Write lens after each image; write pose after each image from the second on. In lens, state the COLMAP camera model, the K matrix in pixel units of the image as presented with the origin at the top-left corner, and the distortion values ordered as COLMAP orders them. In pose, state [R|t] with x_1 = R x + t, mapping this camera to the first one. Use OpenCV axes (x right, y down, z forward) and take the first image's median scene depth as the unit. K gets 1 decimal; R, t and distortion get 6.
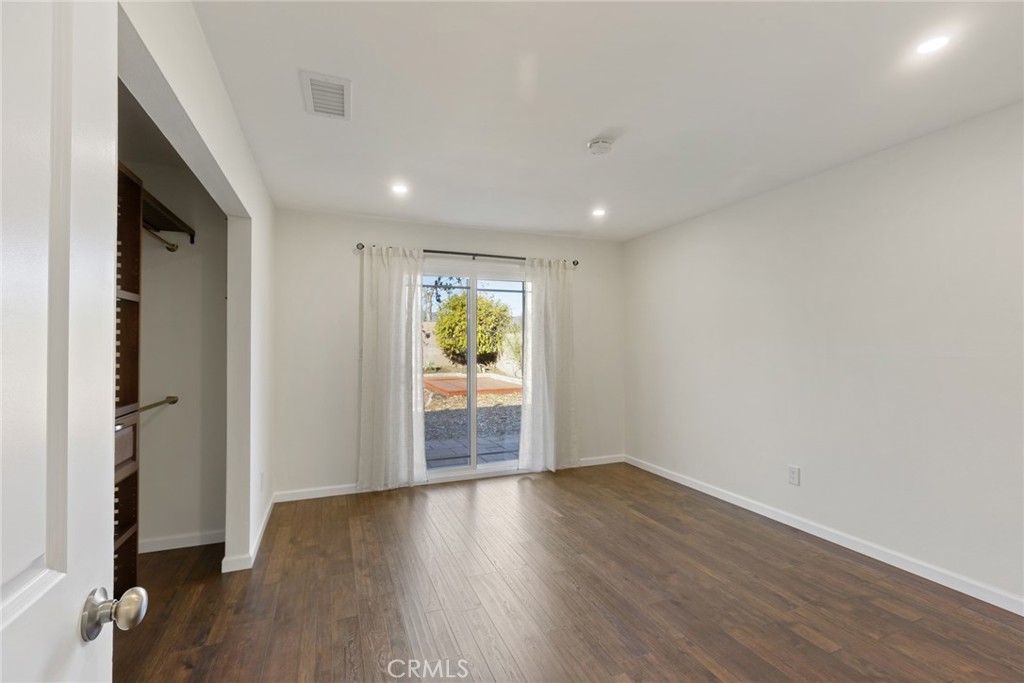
lens RADIAL K [[453.3, 0, 512.0], [0, 453.3, 341.5], [0, 0, 1]] dist [0.000102, 0.000007]
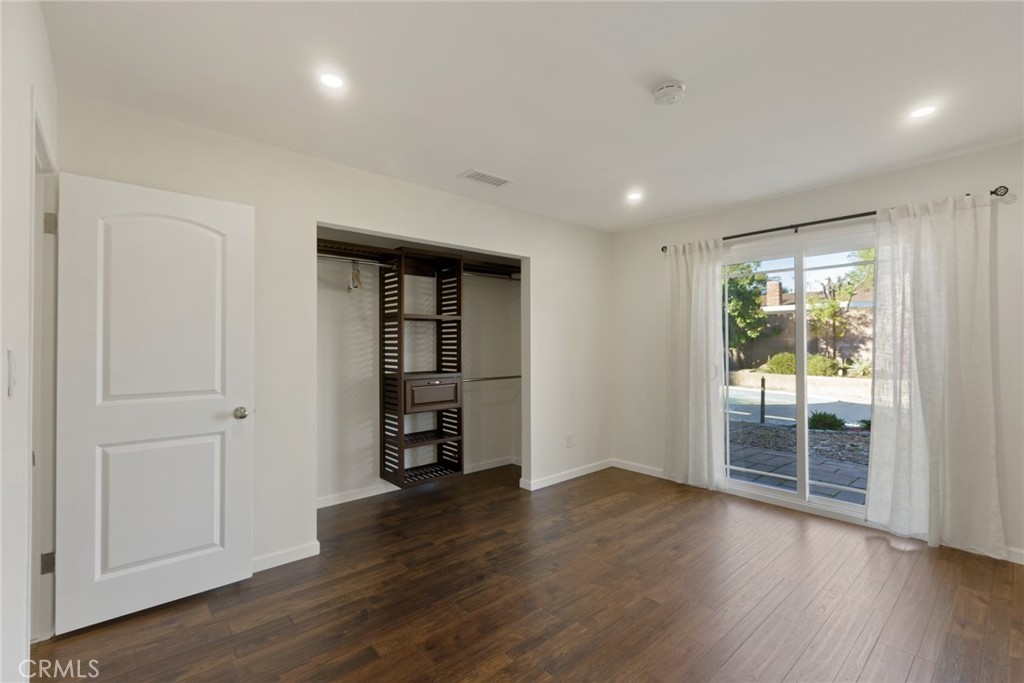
lens RADIAL K [[459.3, 0, 512.0], [0, 459.3, 341.5], [0, 0, 1]] dist [0.011923, -0.000025]
pose [[0.336162, -0.003053, -0.941799, 0.545447], [0.011479, 0.999934, 0.000856, 0.002640], [0.941734, -0.011099, 0.336175, 0.283952]]
